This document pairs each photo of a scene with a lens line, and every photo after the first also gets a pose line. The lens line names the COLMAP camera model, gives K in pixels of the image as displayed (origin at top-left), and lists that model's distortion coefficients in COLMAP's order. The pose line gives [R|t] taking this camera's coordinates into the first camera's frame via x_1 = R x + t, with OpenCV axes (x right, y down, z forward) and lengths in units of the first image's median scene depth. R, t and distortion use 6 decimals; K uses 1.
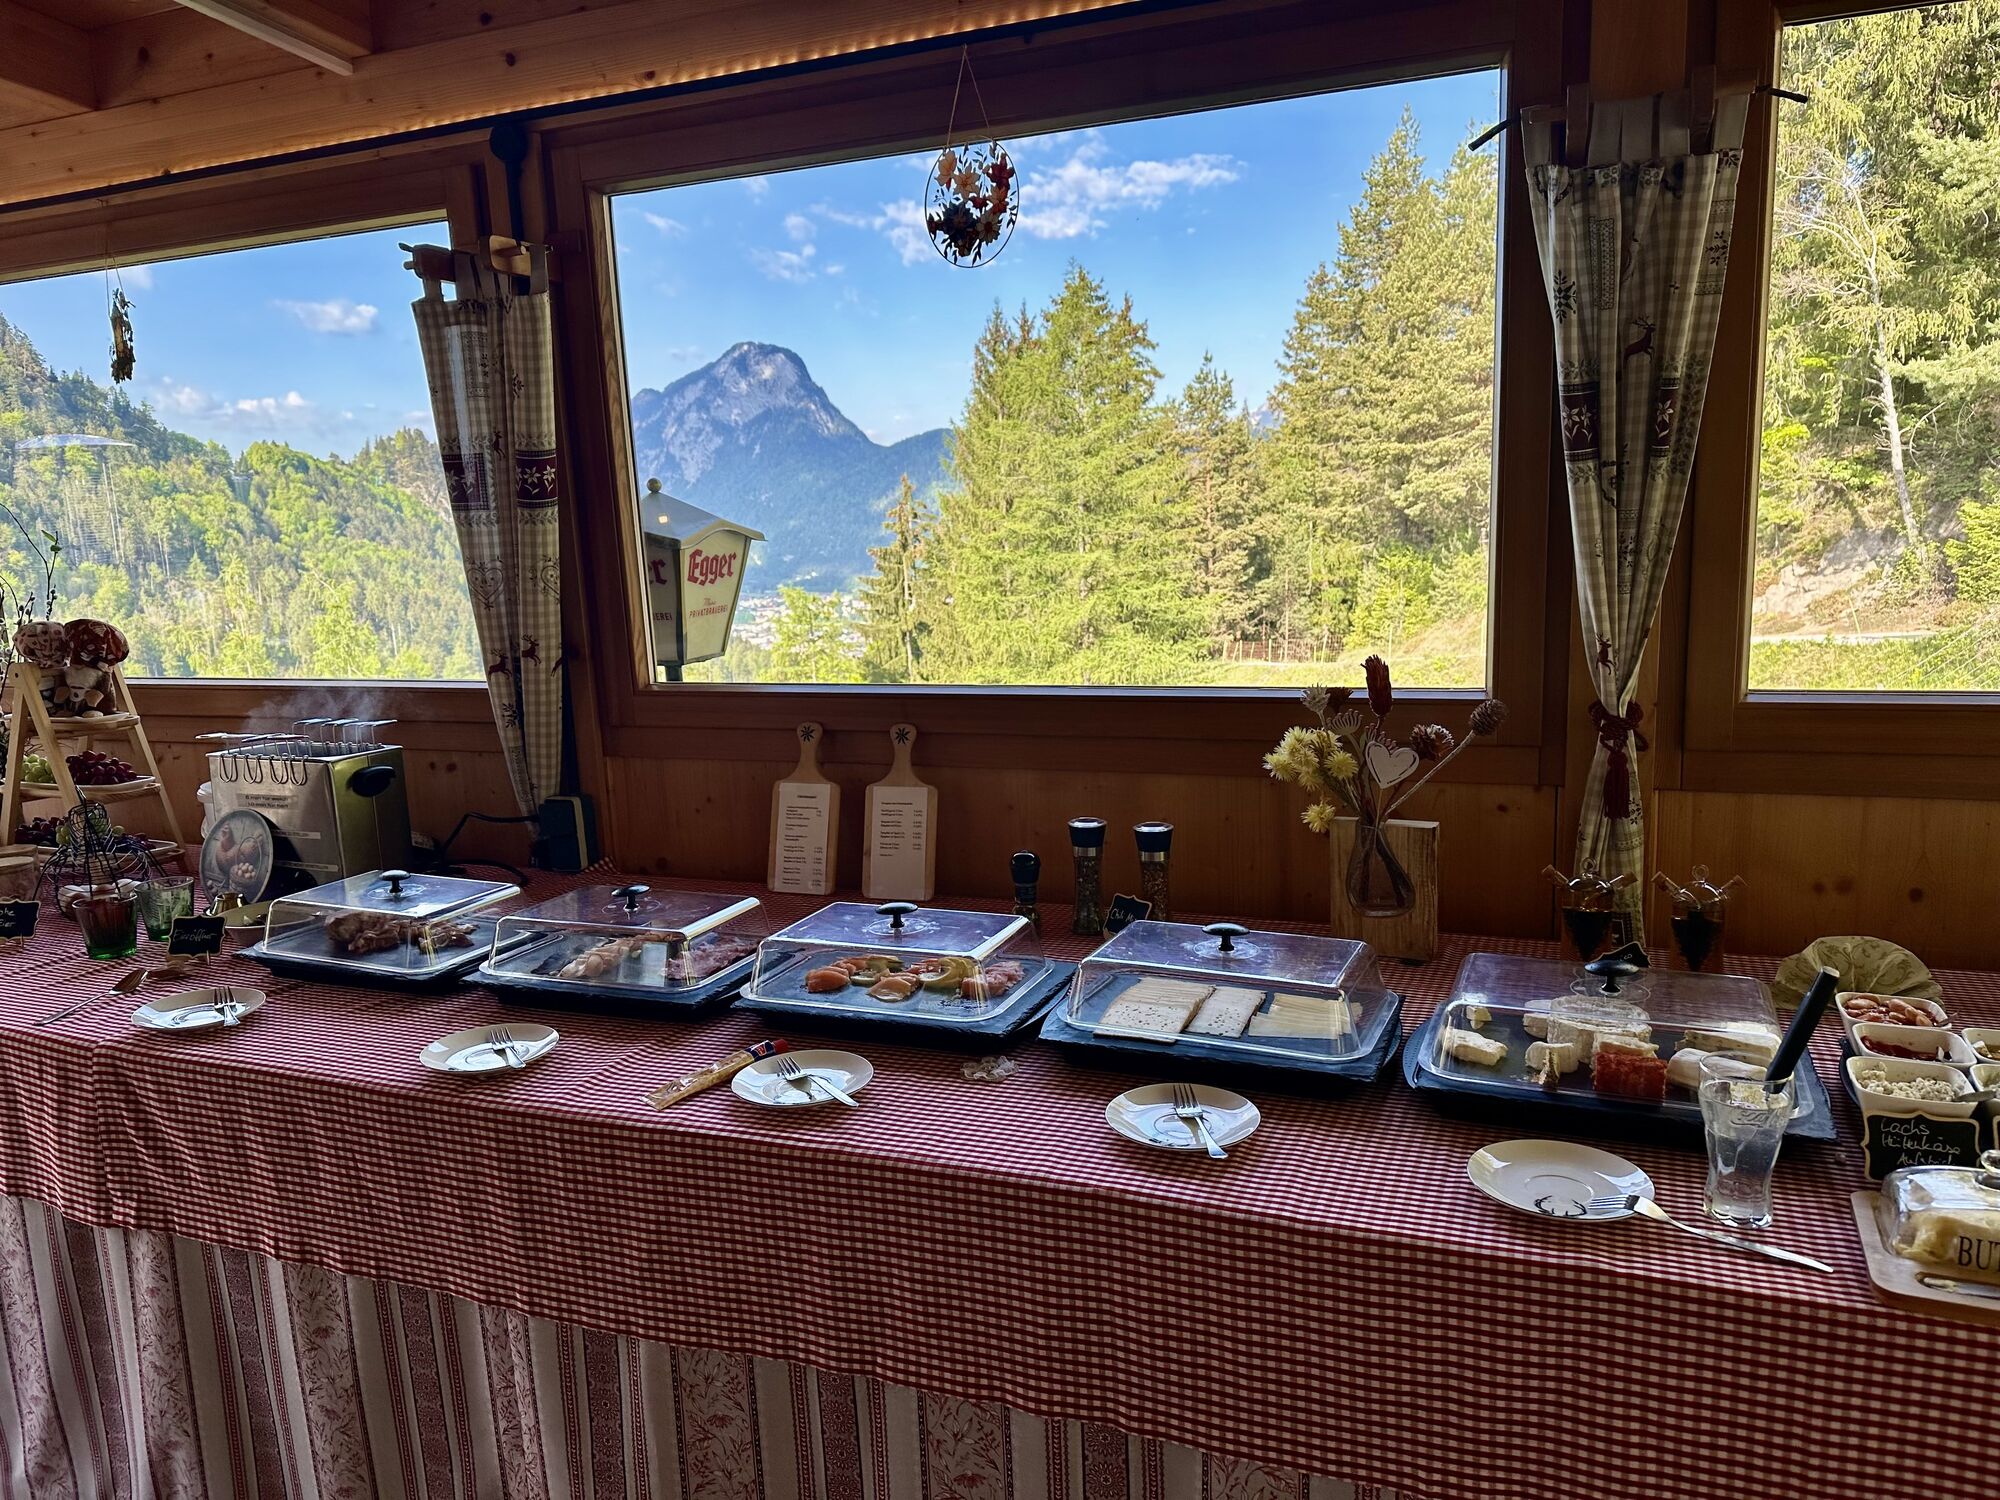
lens RADIAL K [[1383.9, 0, 1009.3], [0, 1383.9, 757.2], [0, 0, 1]] dist [0.053503, -0.069408]
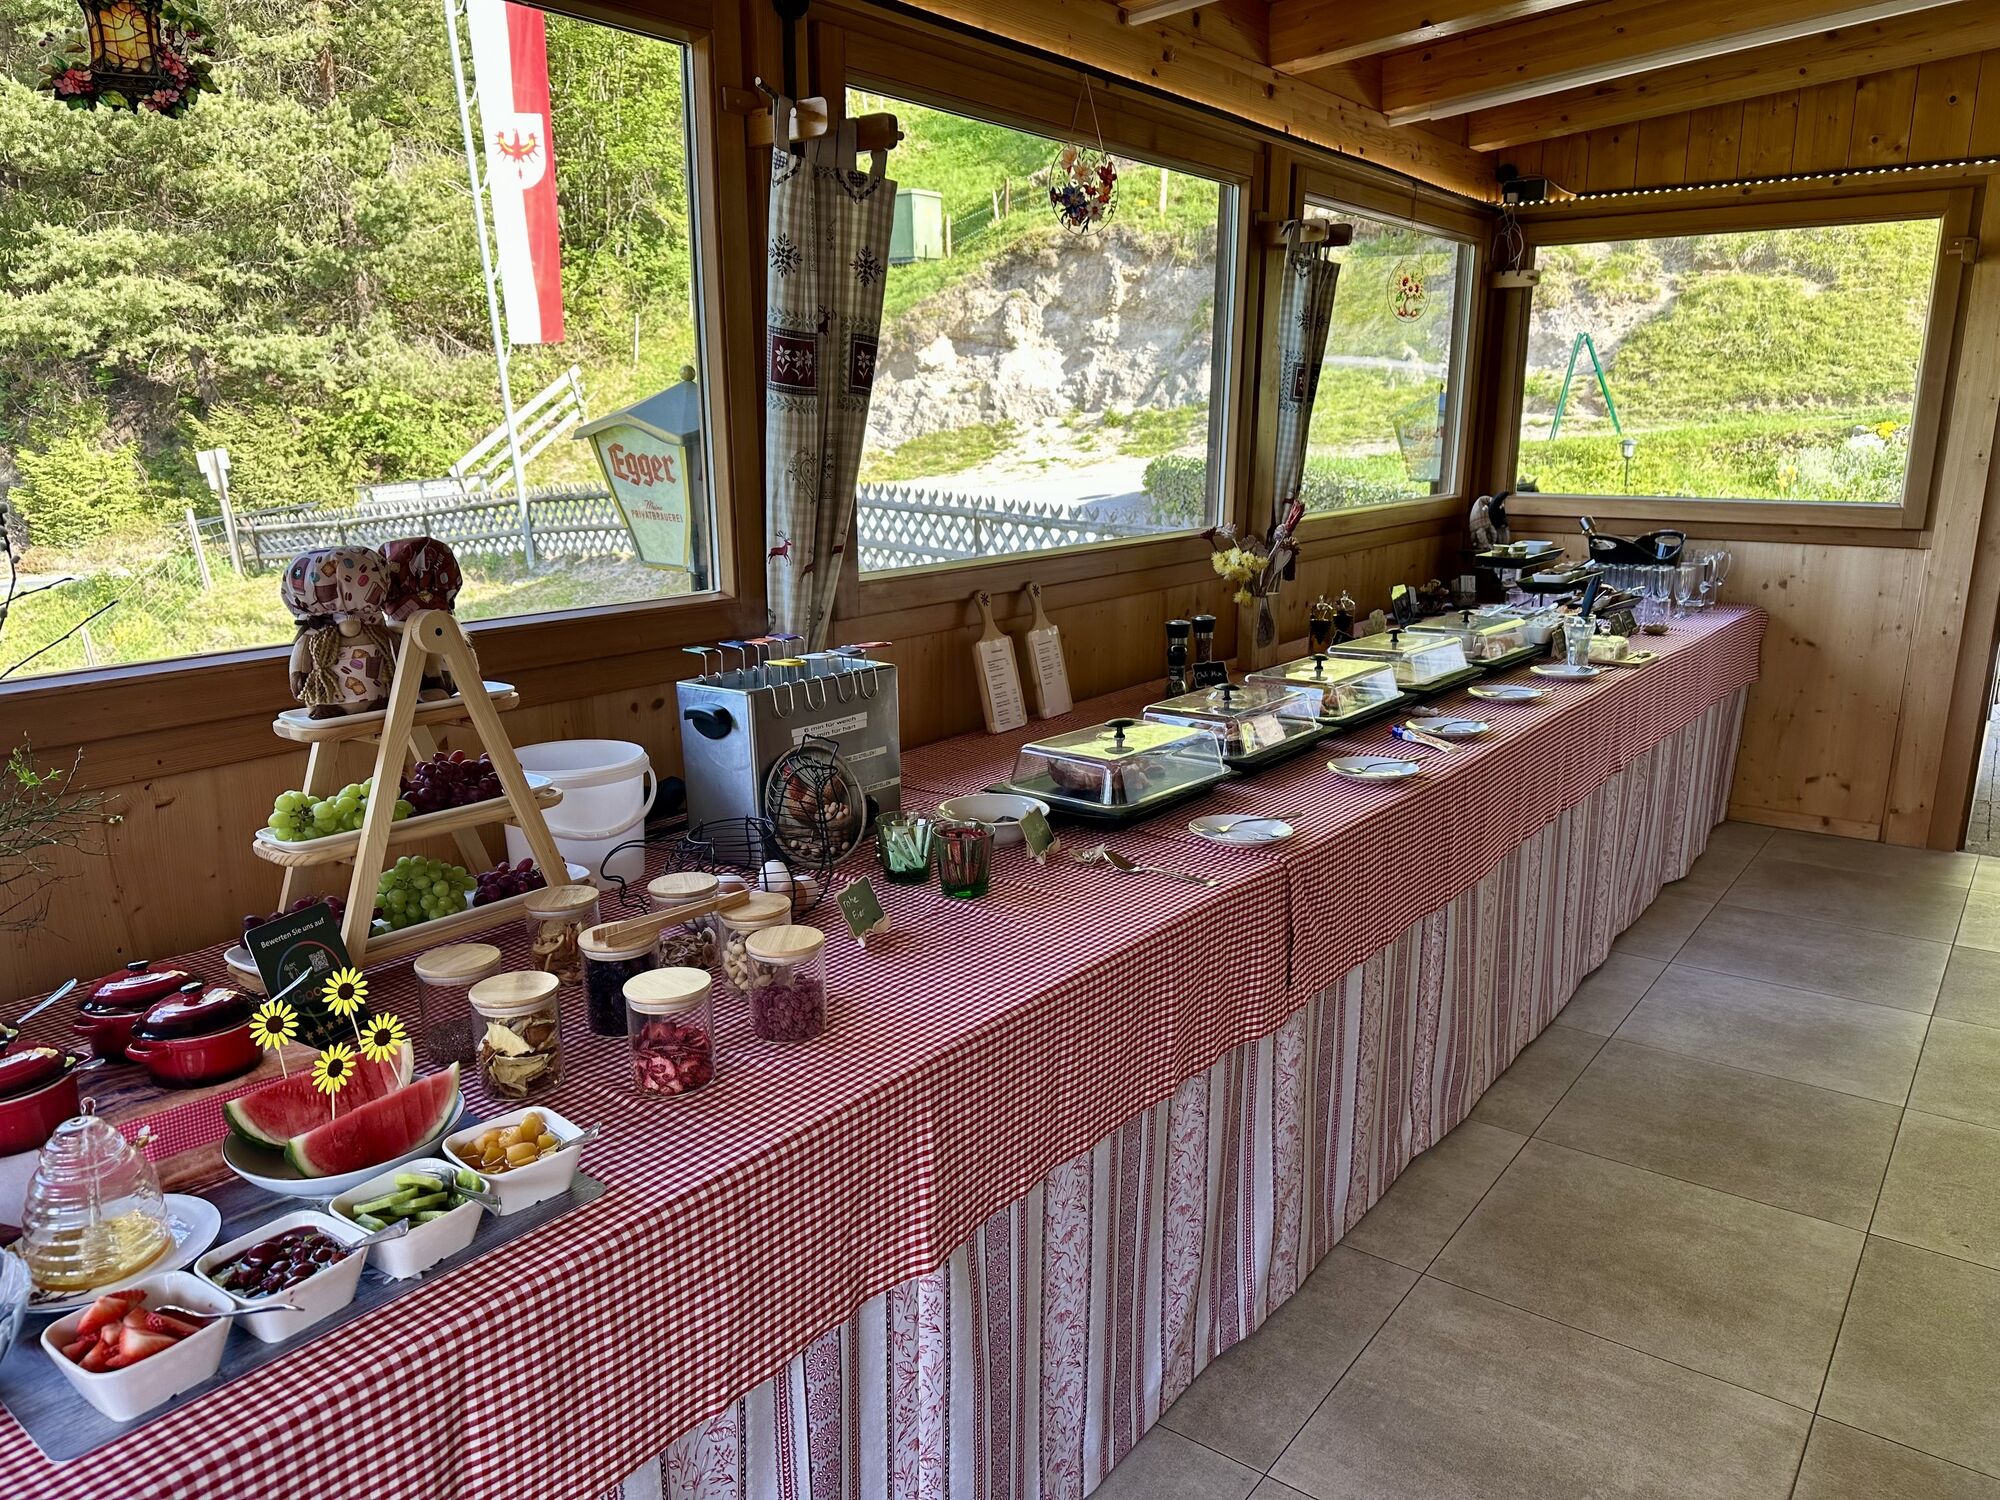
lens RADIAL K [[1383.9, 0, 988.1], [0, 1383.9, 732.9], [0, 0, 1]] dist [0.053503, -0.069408]
pose [[0.279546, -0.175659, 0.943927, -1.287223], [0.159164, 0.977997, 0.134862, -0.063619], [-0.946848, 0.112539, 0.301354, 0.651075]]
